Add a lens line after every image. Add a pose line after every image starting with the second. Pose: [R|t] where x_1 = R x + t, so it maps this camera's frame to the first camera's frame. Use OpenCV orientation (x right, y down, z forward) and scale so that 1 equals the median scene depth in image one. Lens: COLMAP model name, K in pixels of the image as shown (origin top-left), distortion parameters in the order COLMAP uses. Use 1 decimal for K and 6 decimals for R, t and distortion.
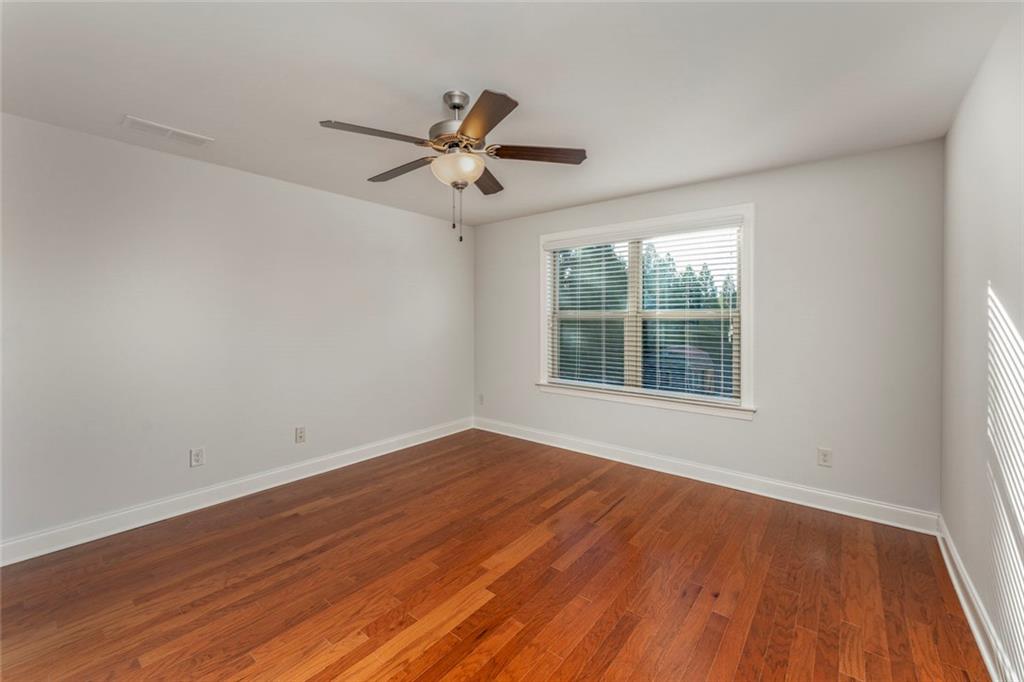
lens RADIAL K [[409.3, 0, 502.2], [0, 409.3, 338.2], [0, 0, 1]] dist [-0.001834, 0.000066]
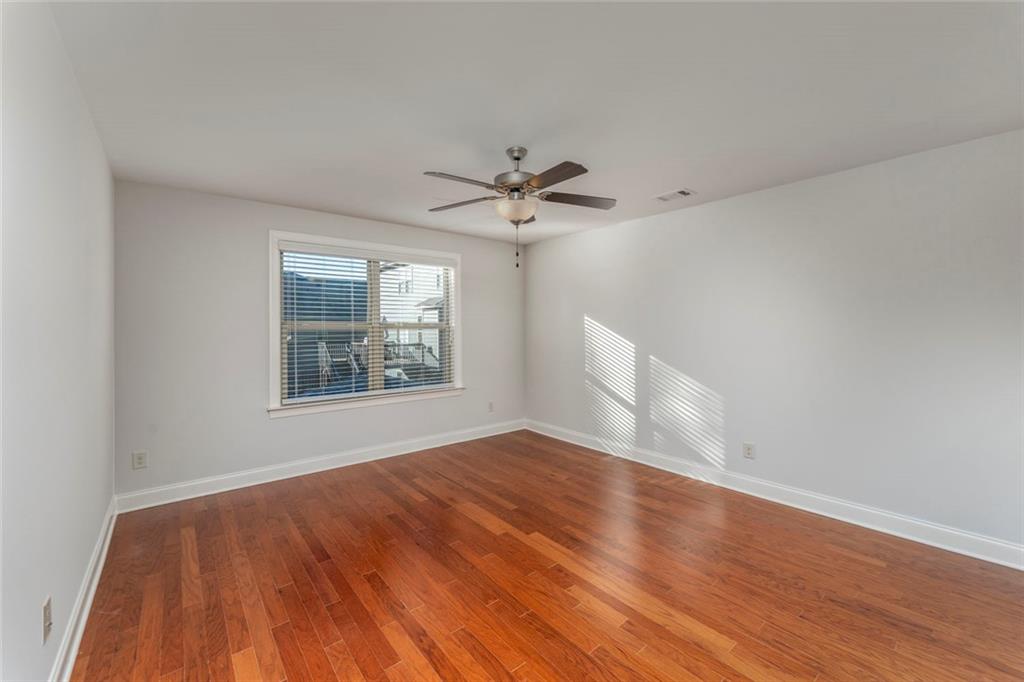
lens RADIAL K [[409.3, 0, 510.3], [0, 409.3, 344.4], [0, 0, 1]] dist [-0.001834, 0.000066]
pose [[0.206035, -0.041668, 0.977657, -0.874142], [0.054288, 0.998041, 0.031096, -0.027140], [-0.977038, 0.046668, 0.207893, 0.505003]]
